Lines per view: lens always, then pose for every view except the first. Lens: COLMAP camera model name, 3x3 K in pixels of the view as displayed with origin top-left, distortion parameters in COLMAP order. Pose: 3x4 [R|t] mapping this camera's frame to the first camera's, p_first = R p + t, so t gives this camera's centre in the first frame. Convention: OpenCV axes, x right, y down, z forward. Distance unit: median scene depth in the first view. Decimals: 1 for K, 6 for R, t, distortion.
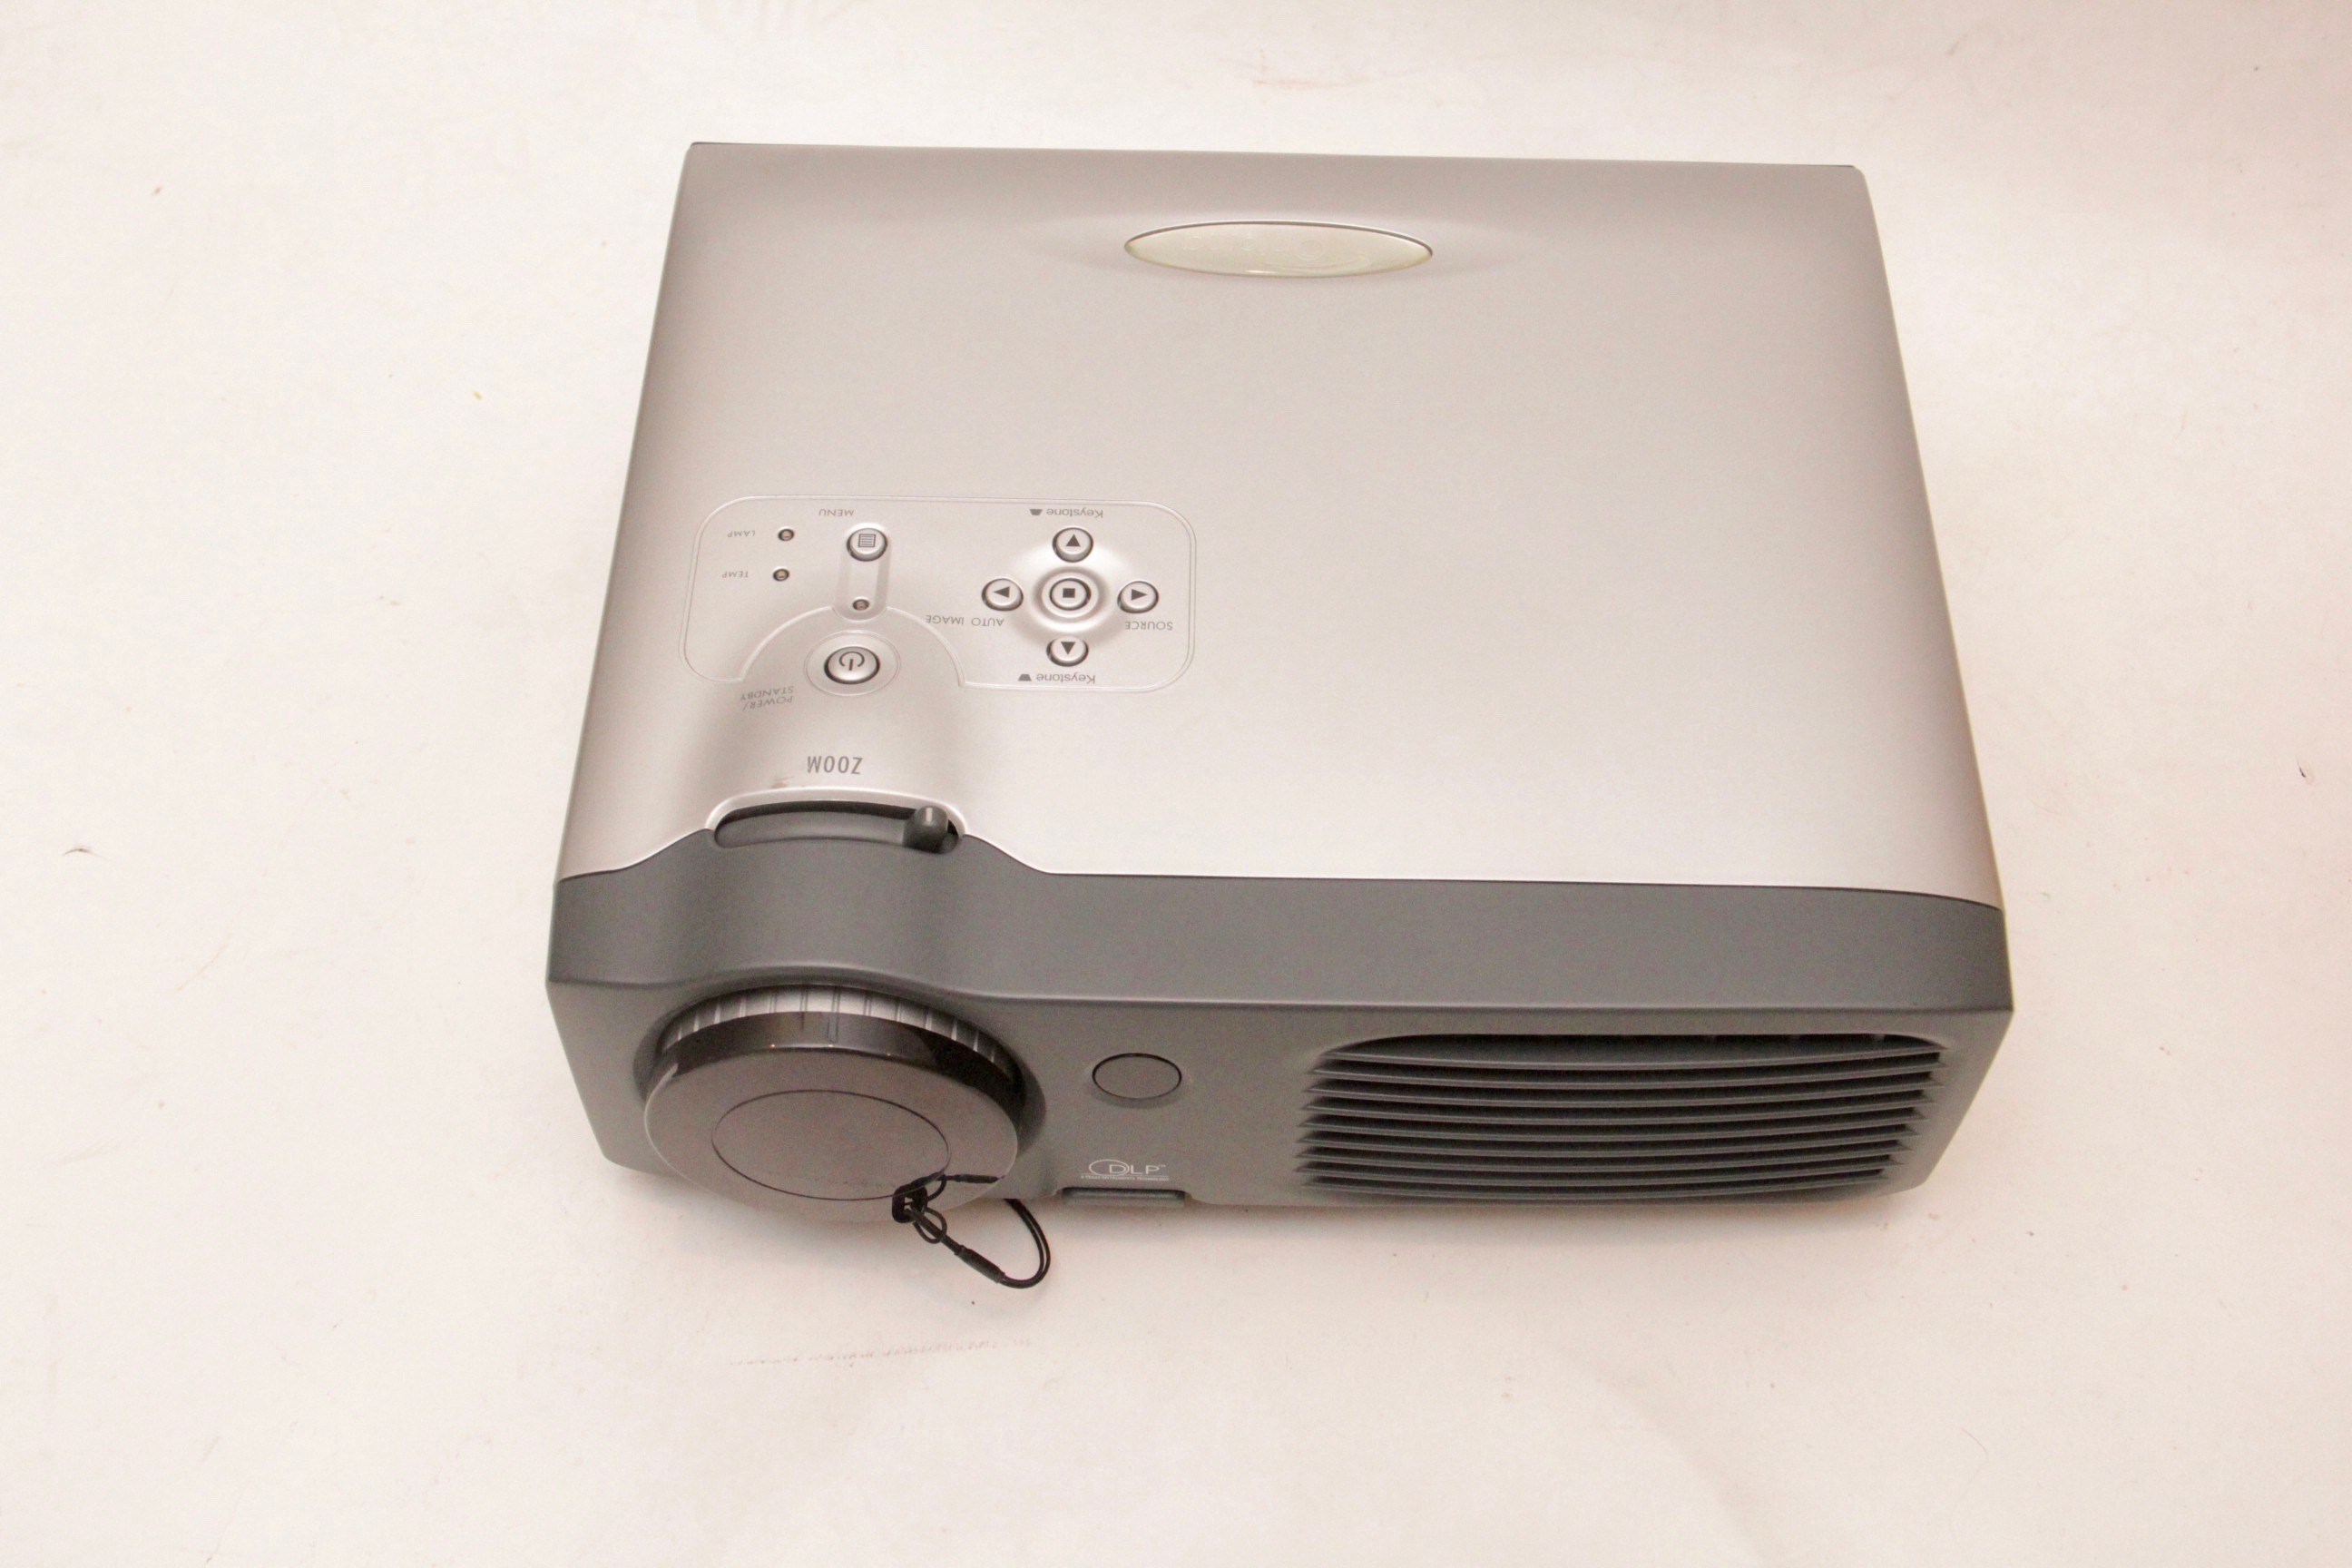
lens RADIAL K [[2779.1, 0, 1182.6], [0, 2779.1, 789.9], [0, 0, 1]] dist [-0.011388, 0.000000]
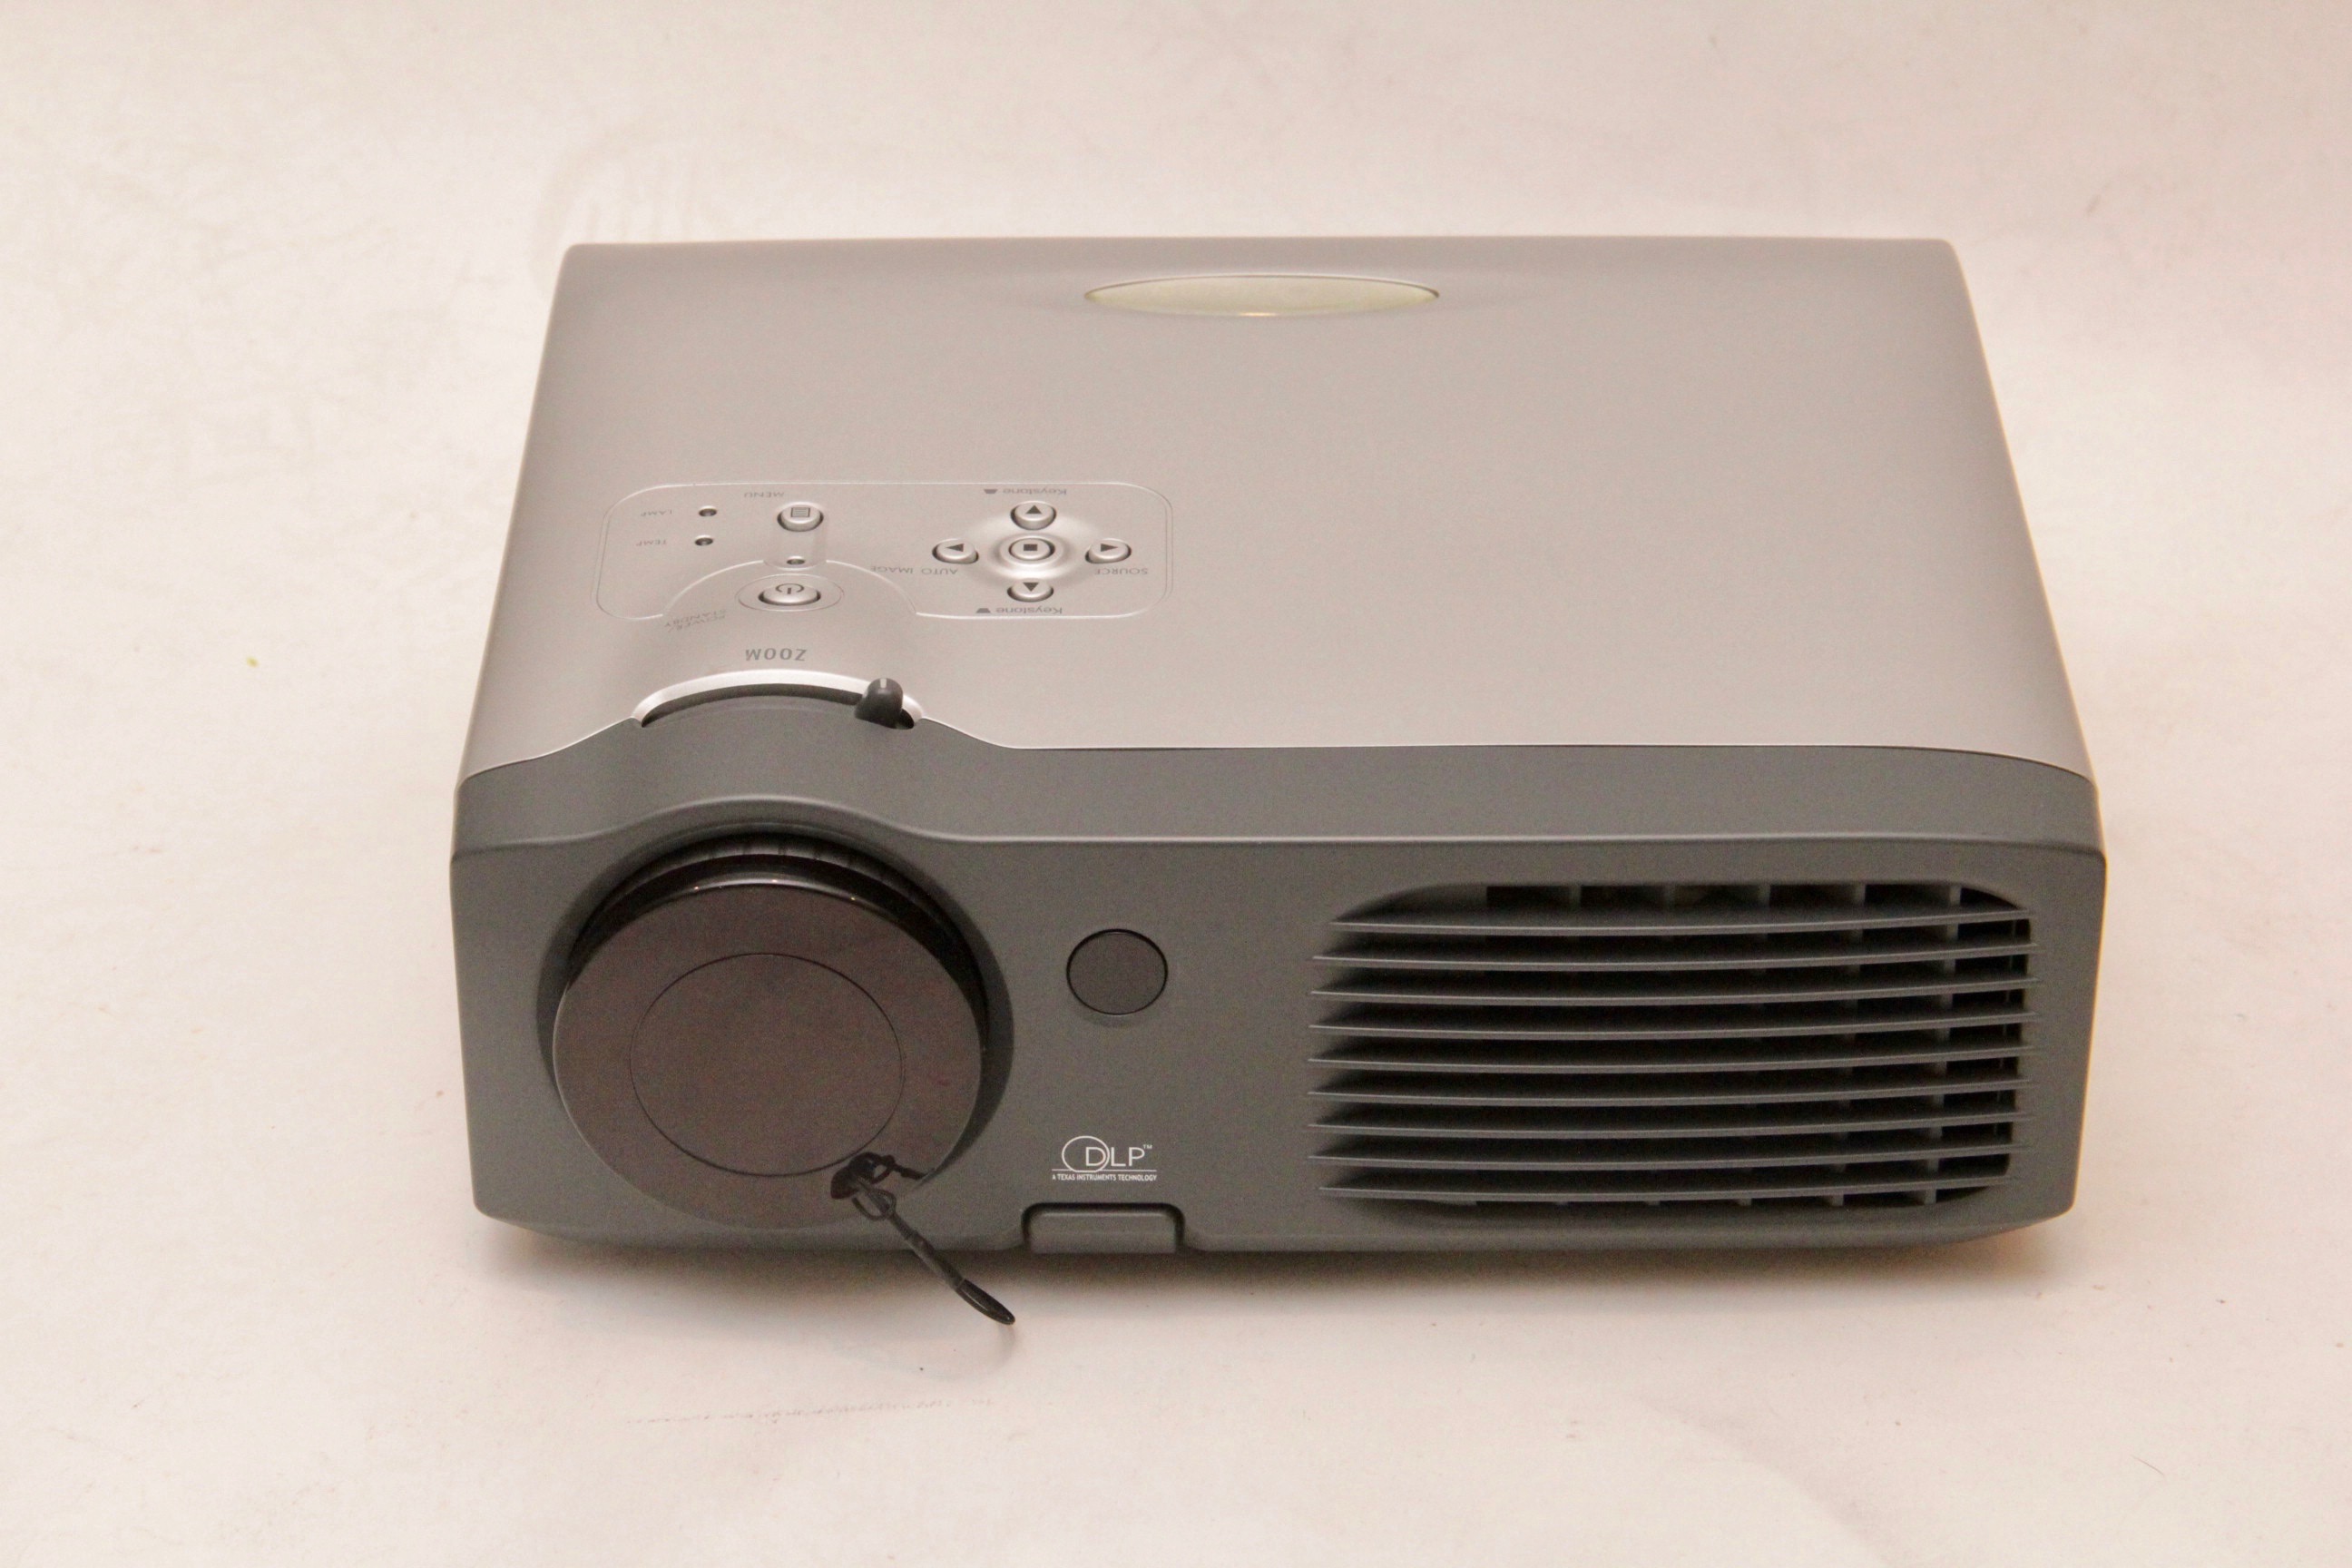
lens RADIAL K [[5860.7, 0, 1174.2], [0, 5860.7, 784.1], [0, 0, 1]] dist [0.373730, 0.000000]
pose [[0.999777, -0.019637, 0.007737, -0.011016], [0.021097, 0.919178, -0.393276, 0.737141], [0.000611, 0.393352, 0.919388, -0.693533]]
